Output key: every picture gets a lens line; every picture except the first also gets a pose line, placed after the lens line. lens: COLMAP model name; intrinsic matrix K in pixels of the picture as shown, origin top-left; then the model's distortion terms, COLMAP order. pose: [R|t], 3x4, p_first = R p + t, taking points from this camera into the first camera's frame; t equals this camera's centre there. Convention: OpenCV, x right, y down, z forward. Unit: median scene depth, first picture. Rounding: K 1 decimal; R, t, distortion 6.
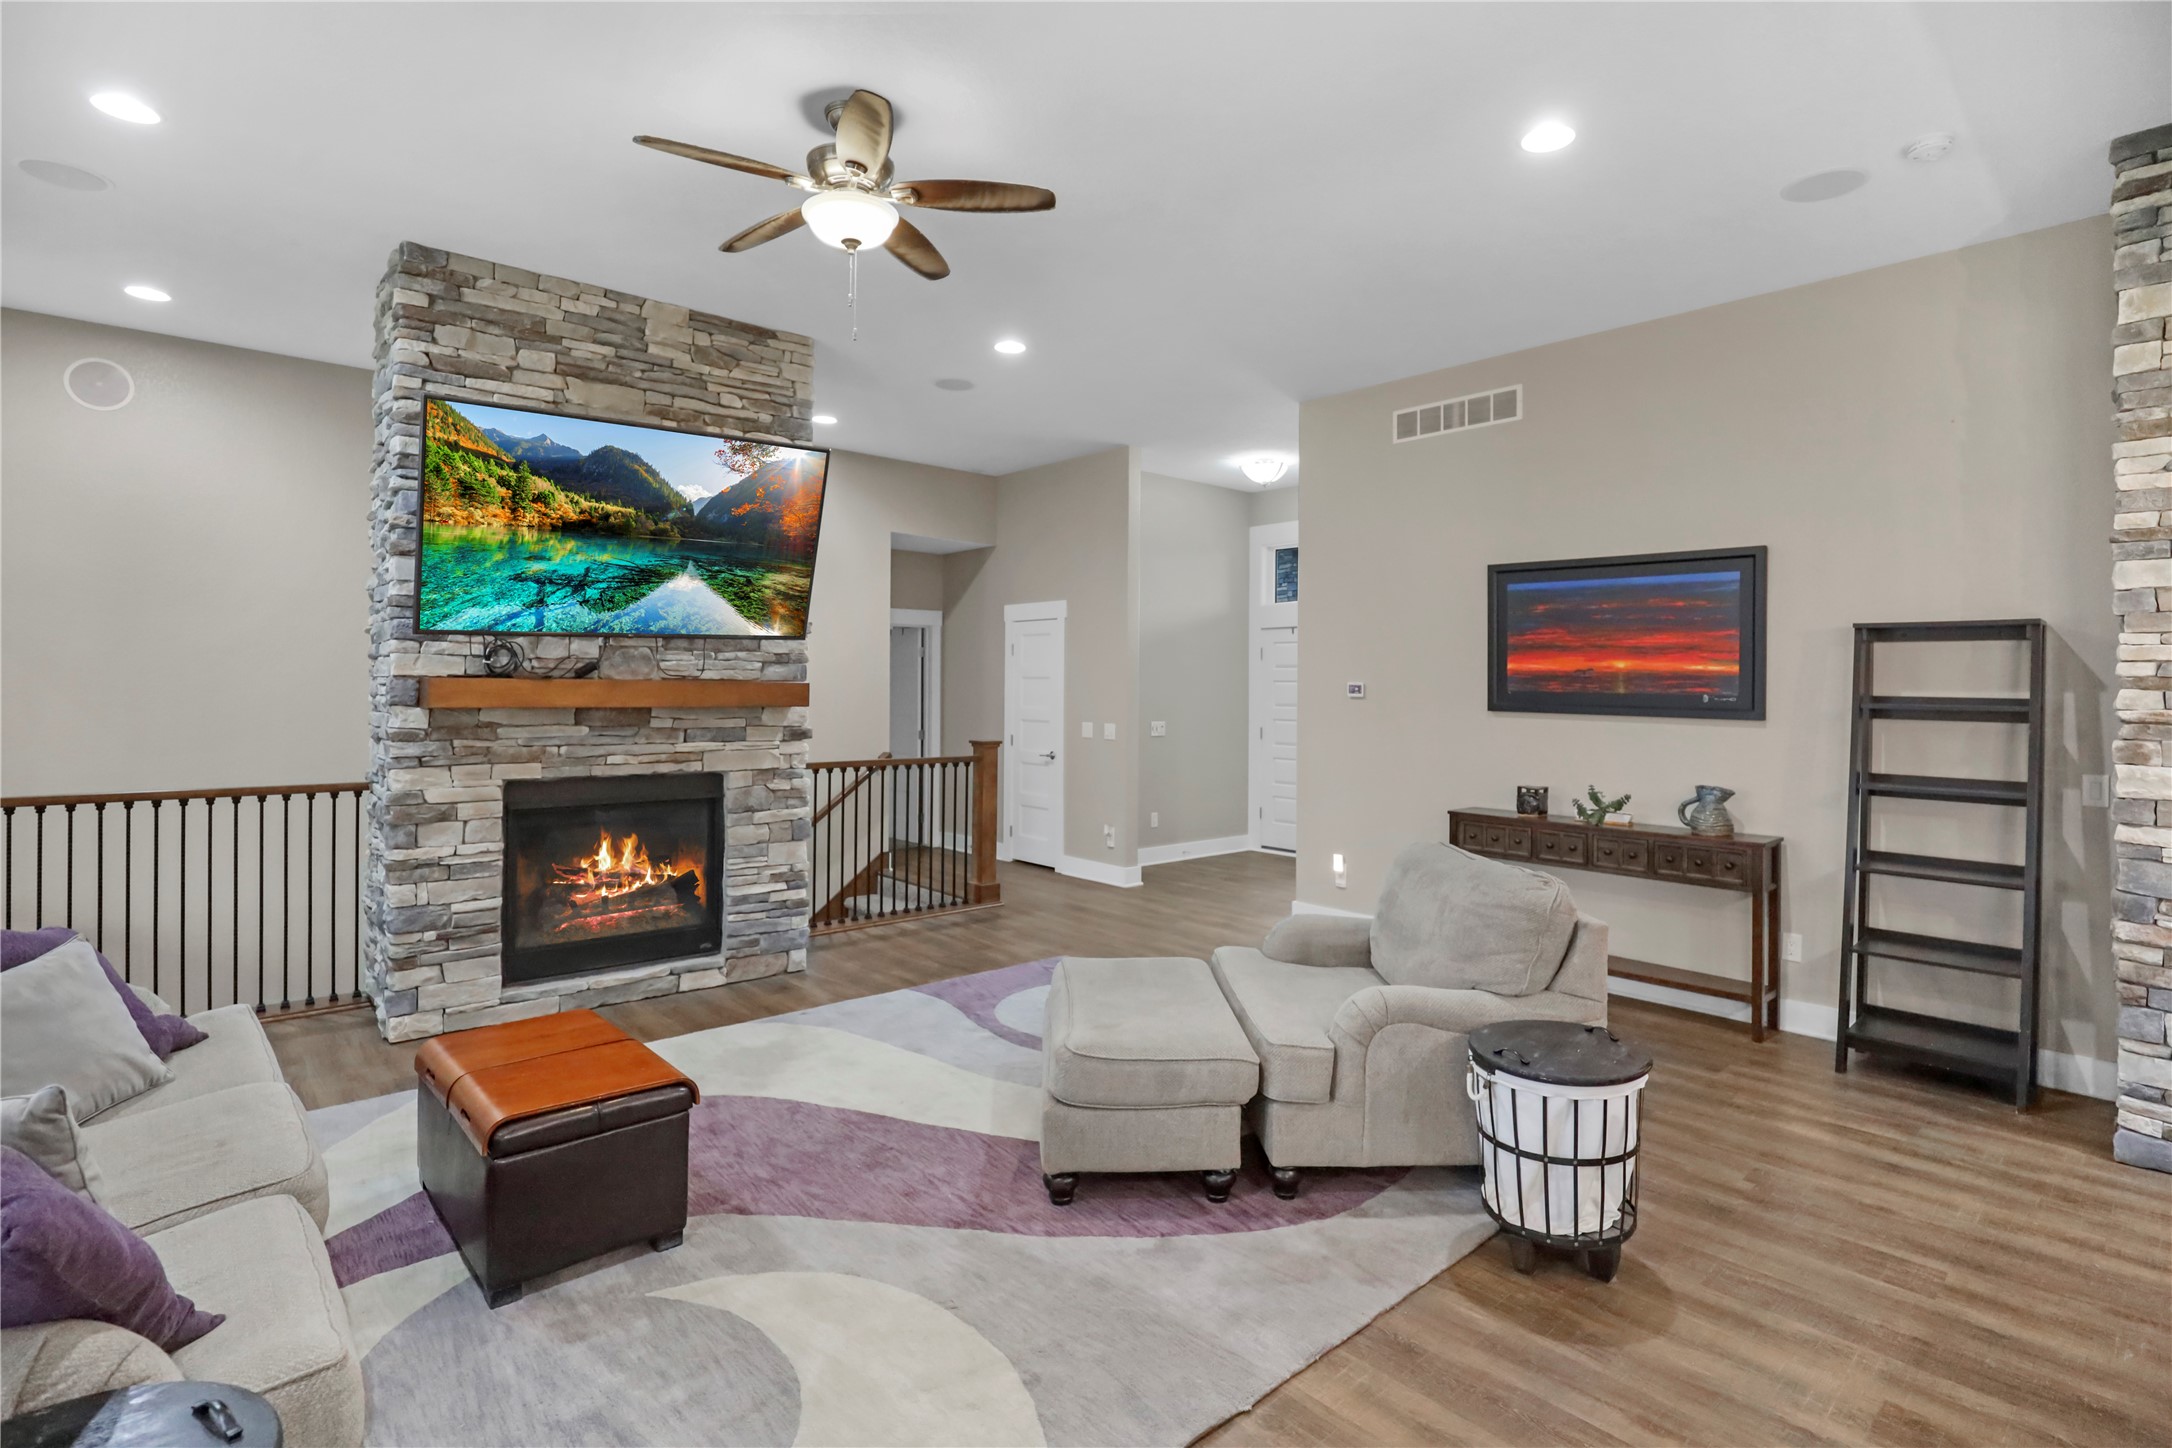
lens RADIAL K [[1033.9, 0, 1099.1], [0, 1033.9, 687.0], [0, 0, 1]] dist [-0.026252, -0.000177]
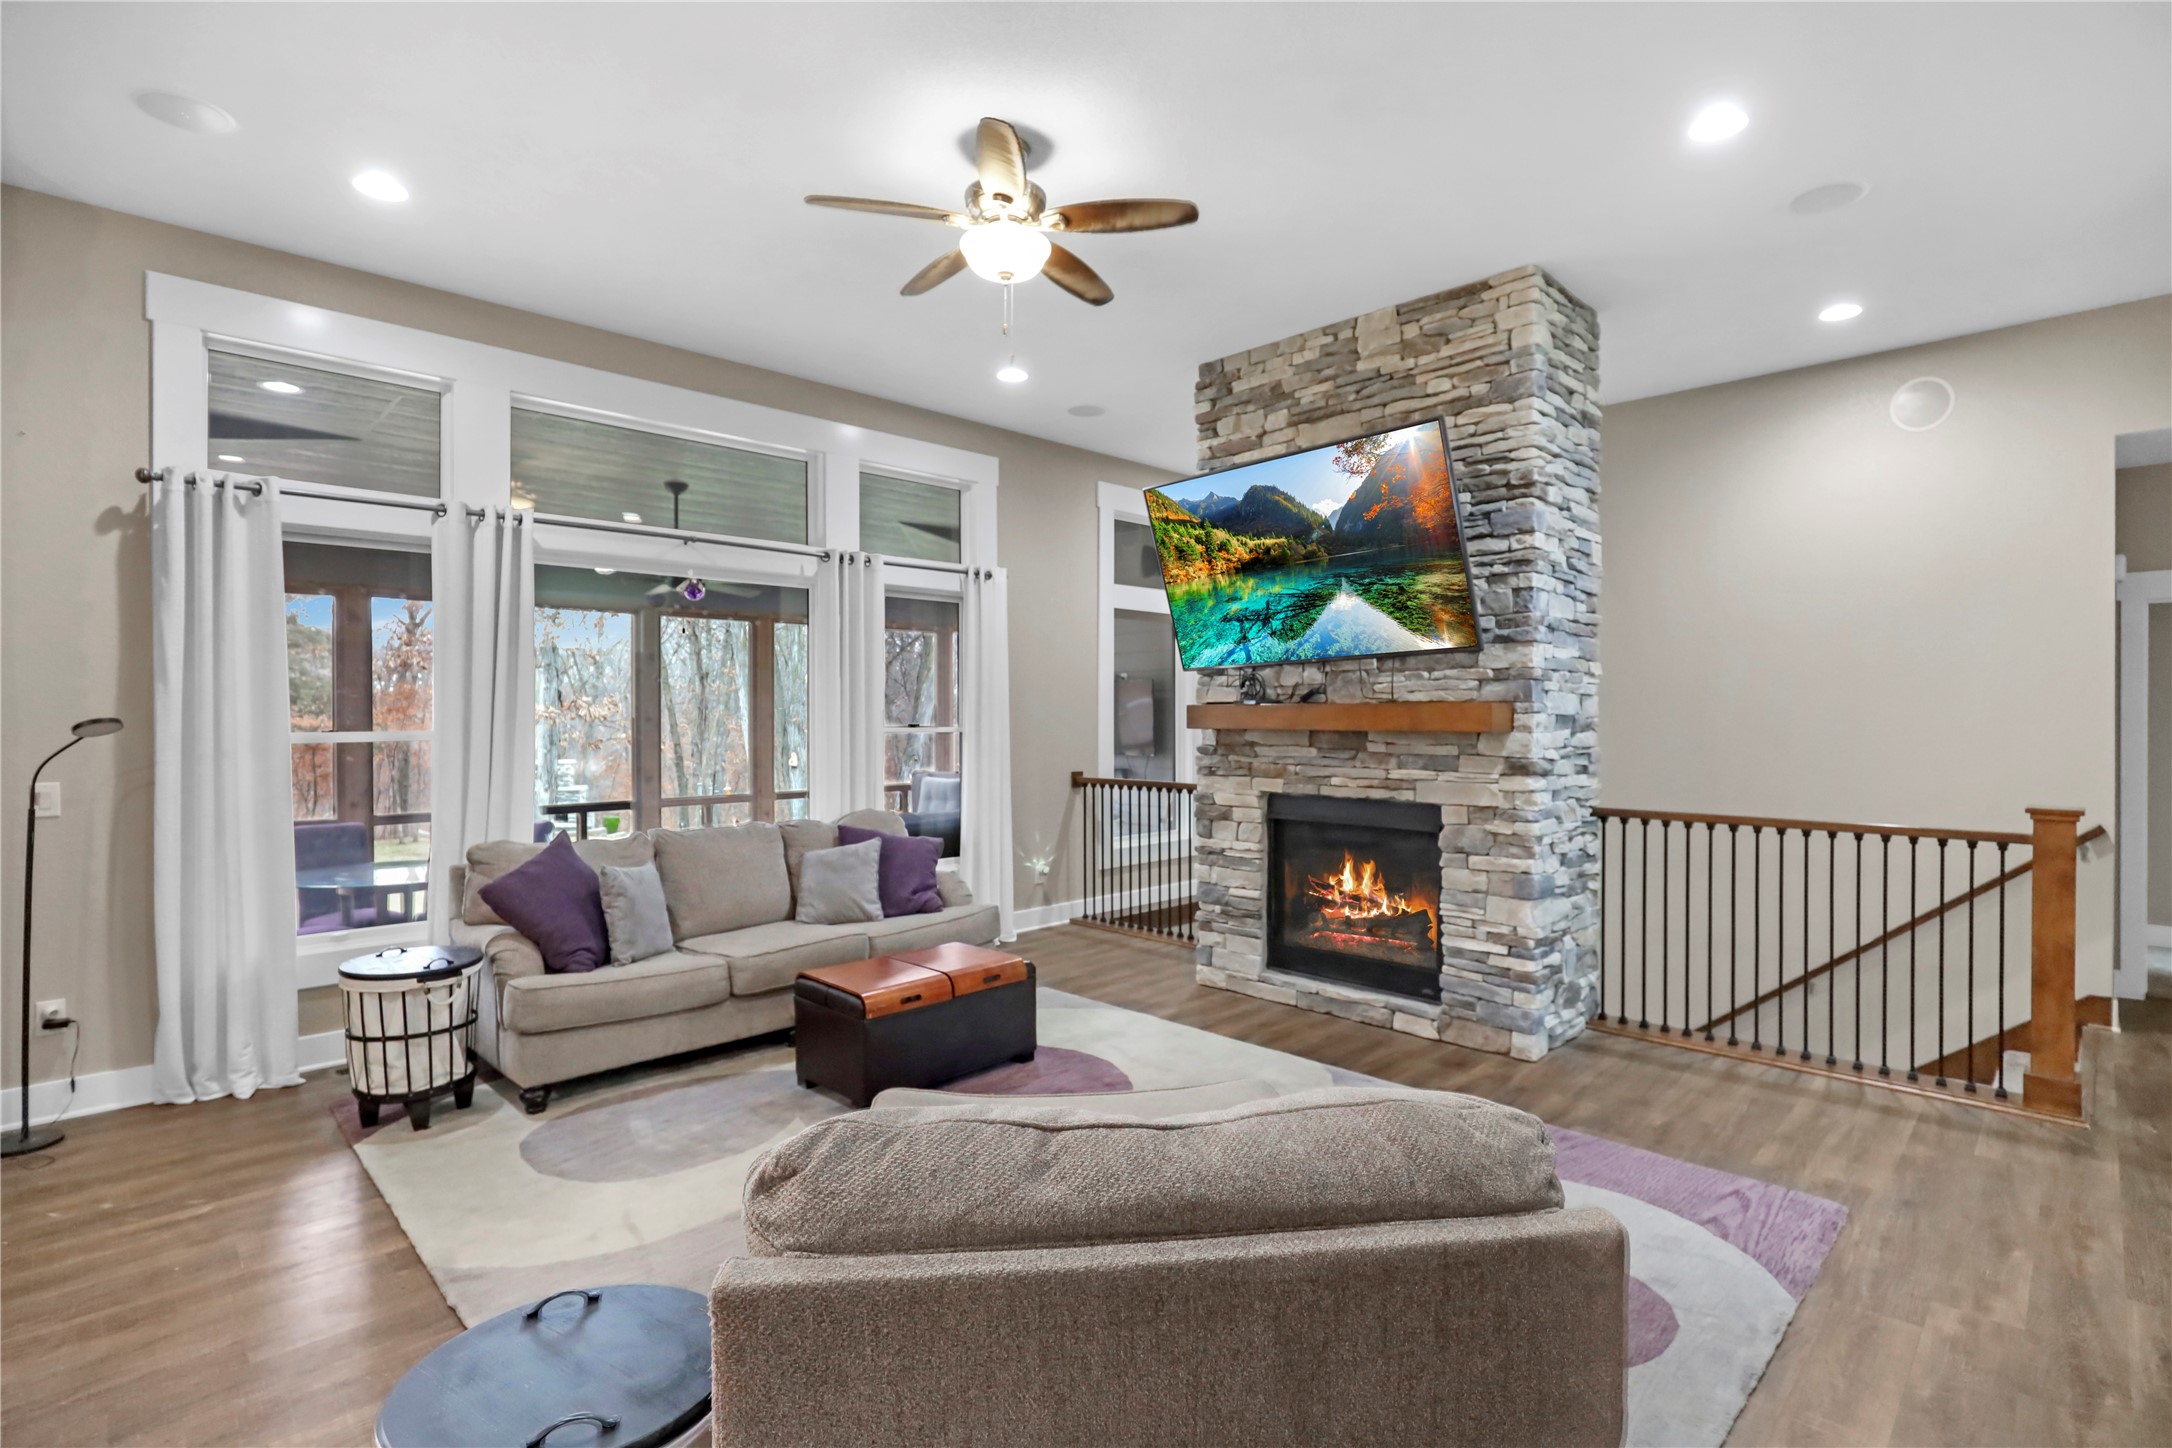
lens RADIAL K [[1038.4, 0, 1140.2], [0, 1038.4, 760.6], [0, 0, 1]] dist [-0.019189, 0.000019]
pose [[0.082115, 0.030289, -0.996162, 0.550757], [-0.002835, 0.999541, 0.030158, 0.018864], [0.996619, 0.000347, 0.082163, 0.715900]]
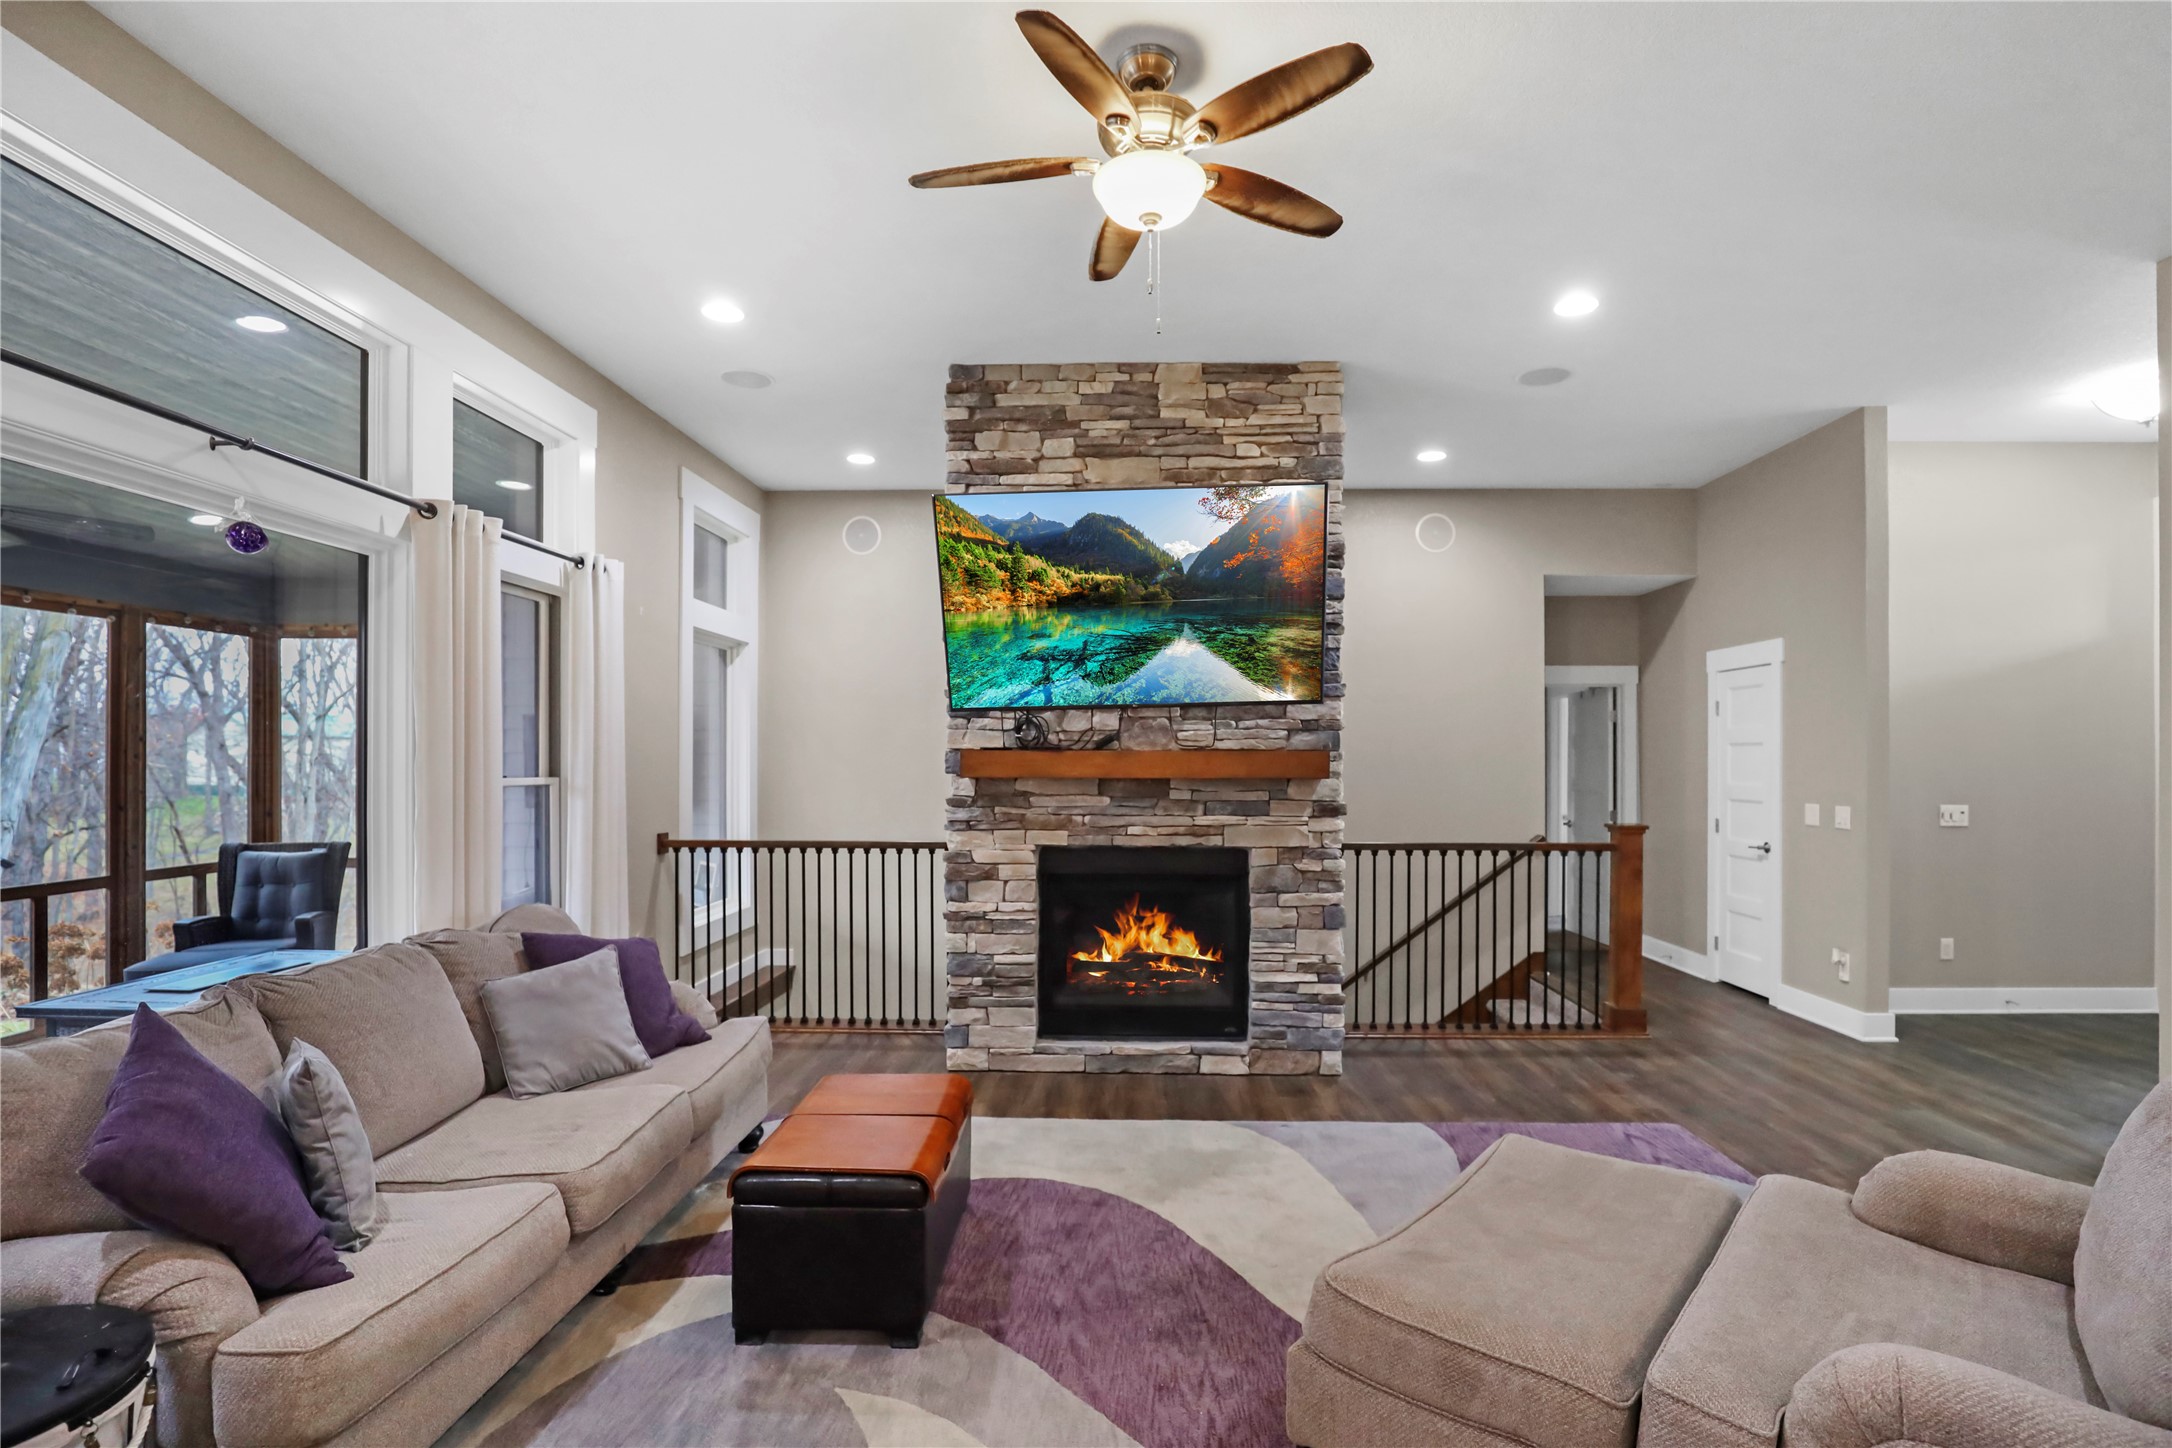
lens RADIAL K [[1031.5, 0, 1122.8], [0, 1031.5, 771.1], [0, 0, 1]] dist [-0.027877, -0.000398]
pose [[0.731901, 0.000897, -0.681411, 0.207112], [0.004873, 0.999967, 0.006551, 0.006084], [0.681394, -0.008115, 0.731872, 0.254346]]
